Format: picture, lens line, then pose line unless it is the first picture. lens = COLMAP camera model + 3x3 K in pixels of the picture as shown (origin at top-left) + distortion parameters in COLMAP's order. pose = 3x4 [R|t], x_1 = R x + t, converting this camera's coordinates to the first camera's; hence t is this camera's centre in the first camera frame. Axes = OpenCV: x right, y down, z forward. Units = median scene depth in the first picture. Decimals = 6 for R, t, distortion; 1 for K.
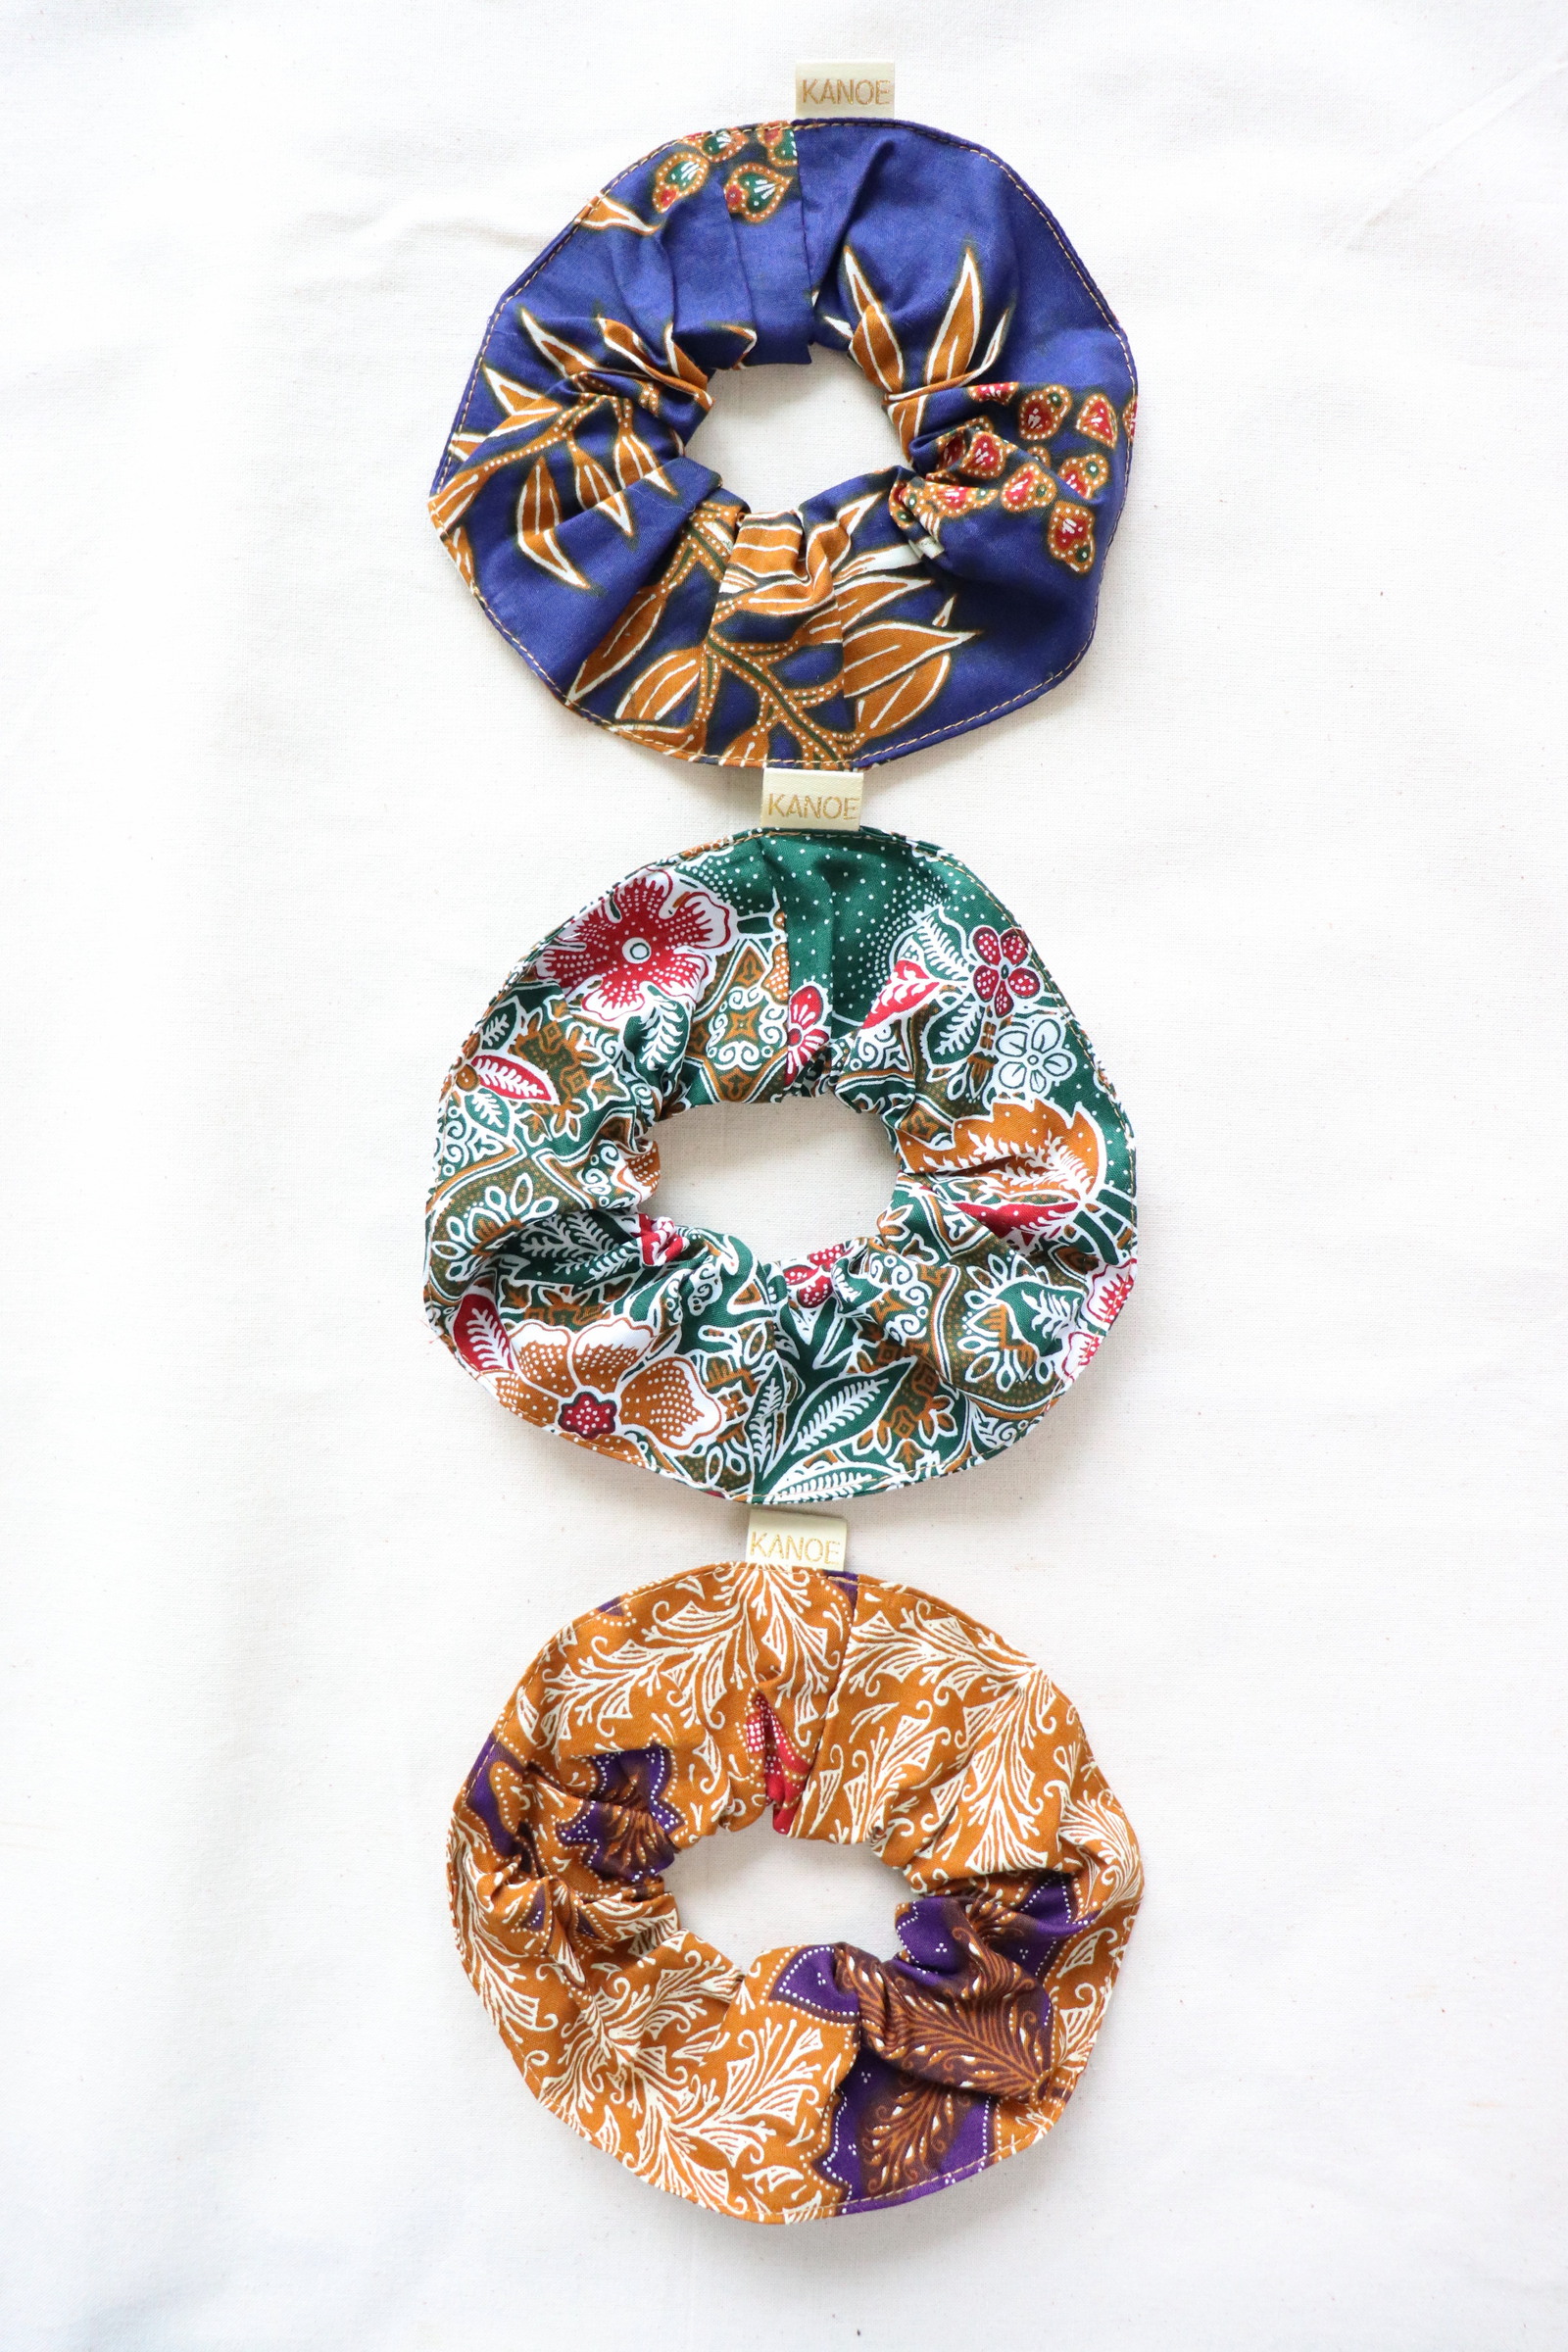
lens RADIAL K [[2070.3, 0, 751.2], [0, 2070.3, 1125.2], [0, 0, 1]] dist [-0.154402, 0.100575]
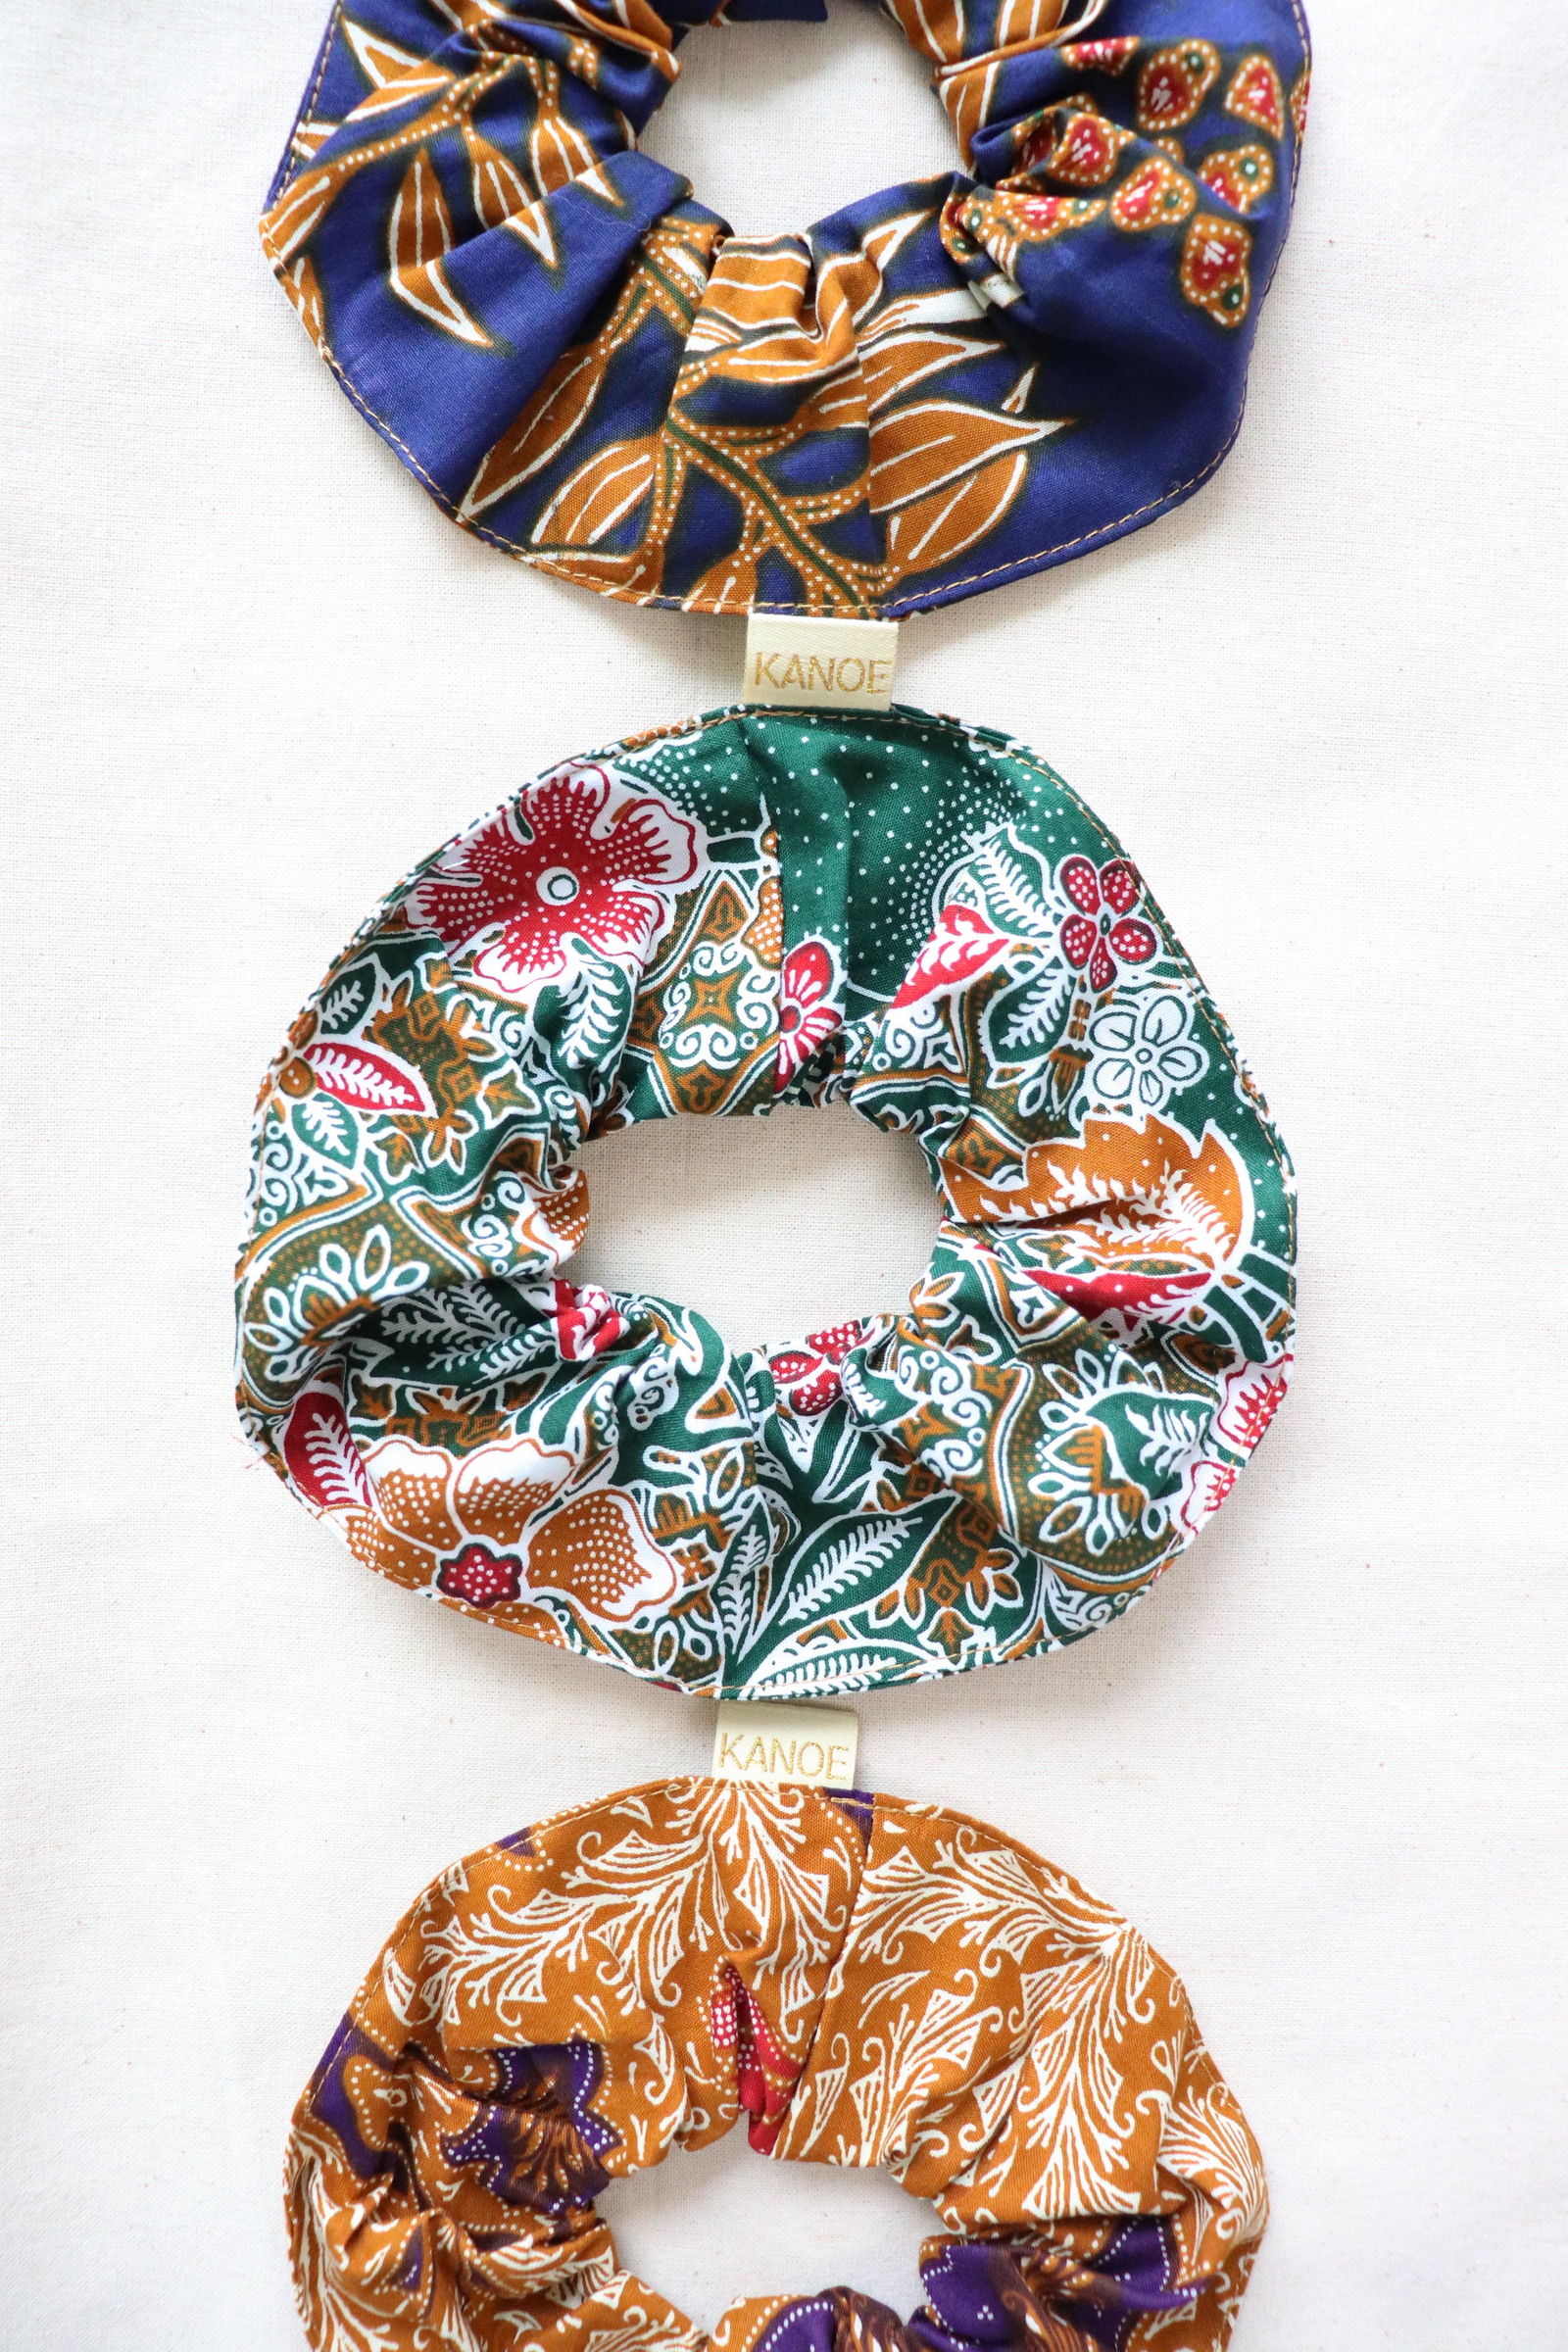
lens RADIAL K [[2070.3, 0, 777.4], [0, 2070.3, 1164.6], [0, 0, 1]] dist [-0.154402, 0.100575]
pose [[0.999886, 0.009595, 0.011651, 0.009381], [-0.010215, 0.998470, 0.054349, -0.031625], [-0.011112, -0.054462, 0.998454, 0.328515]]
